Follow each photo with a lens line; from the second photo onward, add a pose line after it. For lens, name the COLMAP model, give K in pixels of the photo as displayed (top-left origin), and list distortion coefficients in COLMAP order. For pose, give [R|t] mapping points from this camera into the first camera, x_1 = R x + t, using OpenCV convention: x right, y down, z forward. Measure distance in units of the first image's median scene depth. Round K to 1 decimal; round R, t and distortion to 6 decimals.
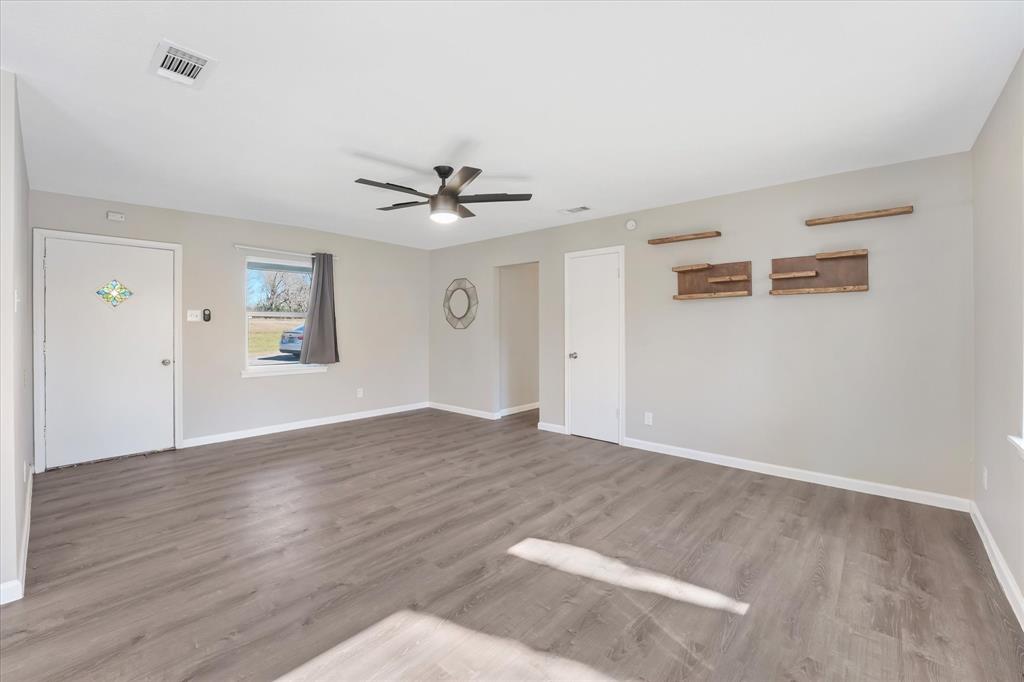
lens RADIAL K [[426.6, 0, 513.6], [0, 426.6, 334.2], [0, 0, 1]] dist [-0.022041, 0.000753]
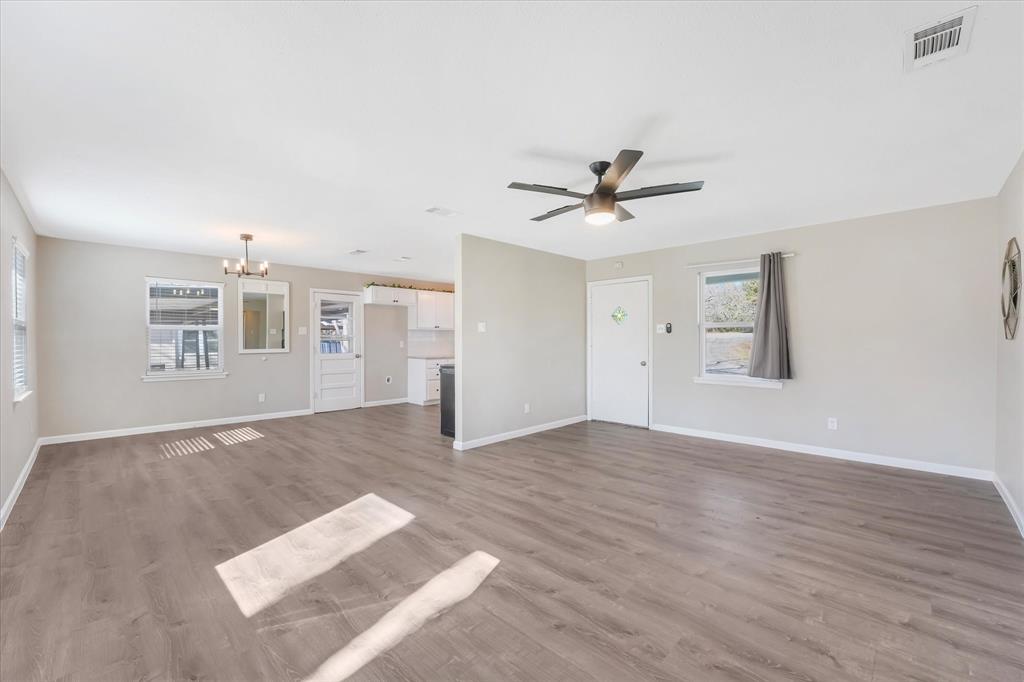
lens RADIAL K [[426.6, 0, 509.8], [0, 426.6, 349.7], [0, 0, 1]] dist [-0.022041, 0.000753]
pose [[-0.054875, 0.025319, -0.998172, 0.637342], [-0.012998, 0.999576, 0.026069, -0.009568], [0.998409, 0.014405, -0.054523, 0.708360]]
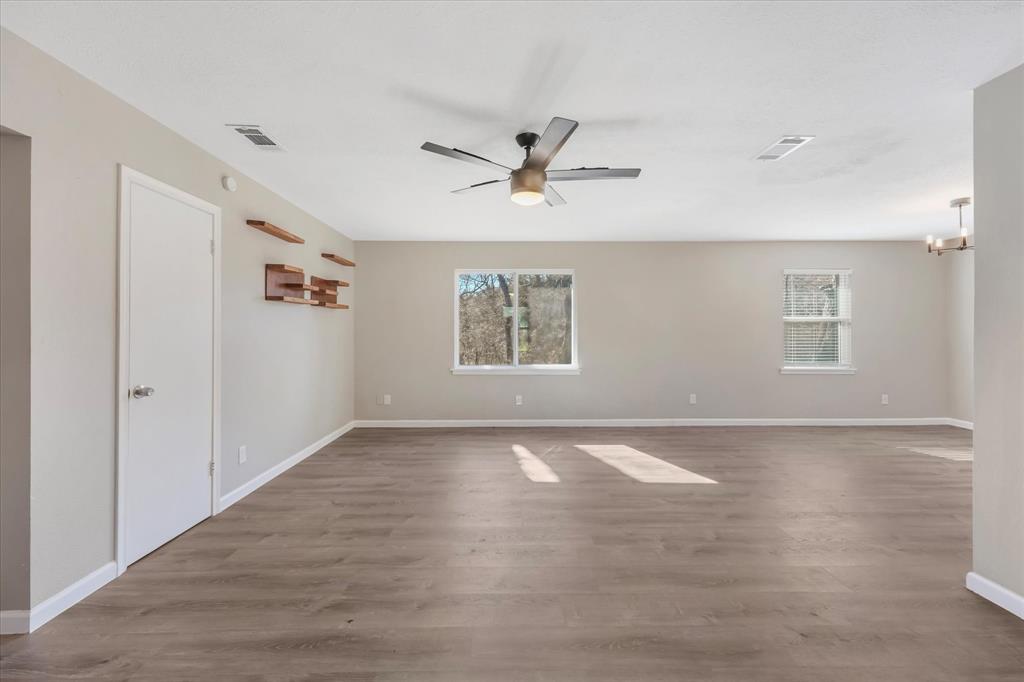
lens RADIAL K [[413.0, 0, 508.0], [0, 413.0, 328.8], [0, 0, 1]] dist [-0.002359, -0.000053]
pose [[-0.664743, 0.007027, 0.747039, -0.606782], [0.015258, 0.999875, 0.004172, -0.018991], [-0.746916, 0.014172, -0.664767, 1.289576]]
